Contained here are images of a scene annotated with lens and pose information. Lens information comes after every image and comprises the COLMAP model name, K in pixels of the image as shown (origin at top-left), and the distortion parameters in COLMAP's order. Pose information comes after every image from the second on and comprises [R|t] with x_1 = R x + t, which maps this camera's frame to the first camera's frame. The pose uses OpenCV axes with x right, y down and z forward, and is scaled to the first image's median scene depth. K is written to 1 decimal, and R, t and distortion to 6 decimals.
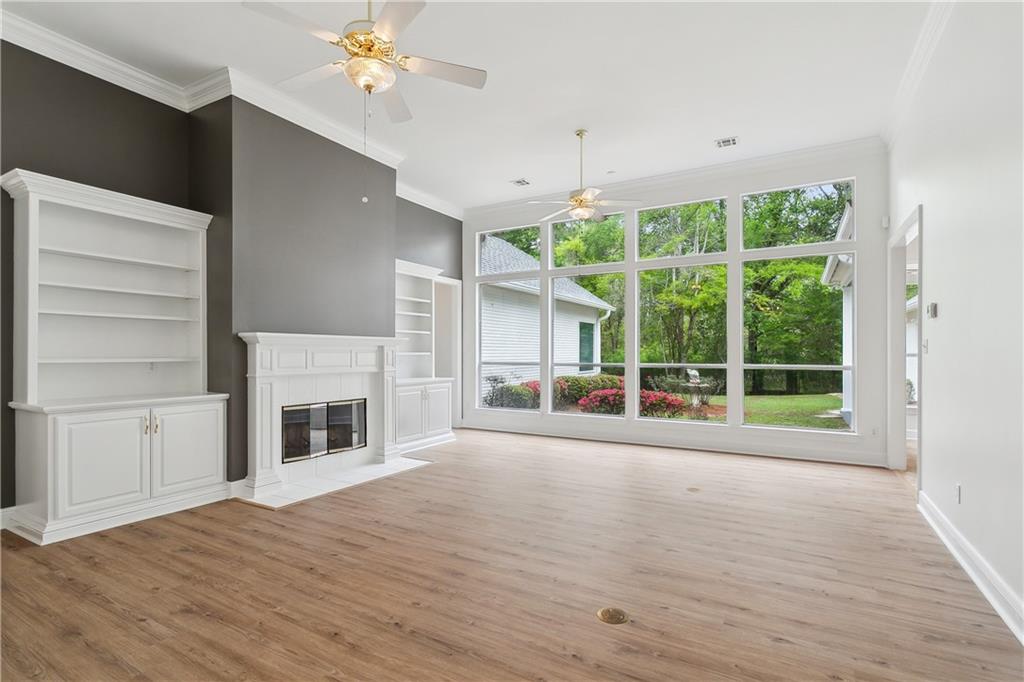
lens RADIAL K [[491.2, 0, 507.0], [0, 491.2, 350.2], [0, 0, 1]] dist [0.001196, 0.001304]
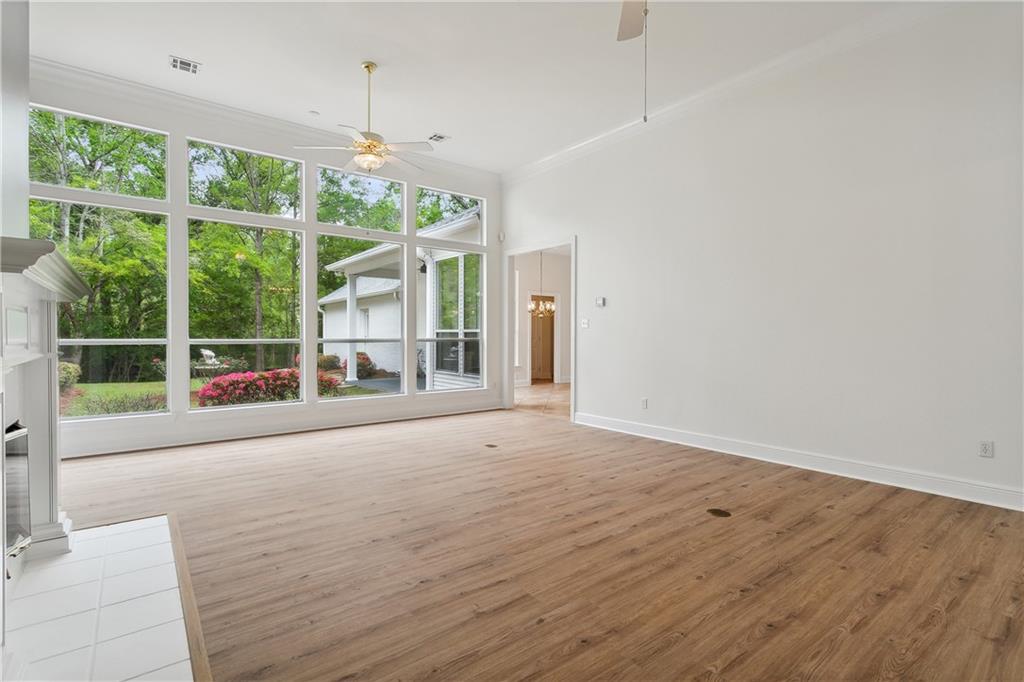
lens RADIAL K [[491.2, 0, 509.3], [0, 491.2, 337.3], [0, 0, 1]] dist [0.001196, 0.001304]
pose [[0.367839, -0.004464, 0.929879, -0.938563], [-0.005691, 0.999959, 0.007051, 0.035522], [-0.929872, -0.007886, 0.367798, 0.776421]]
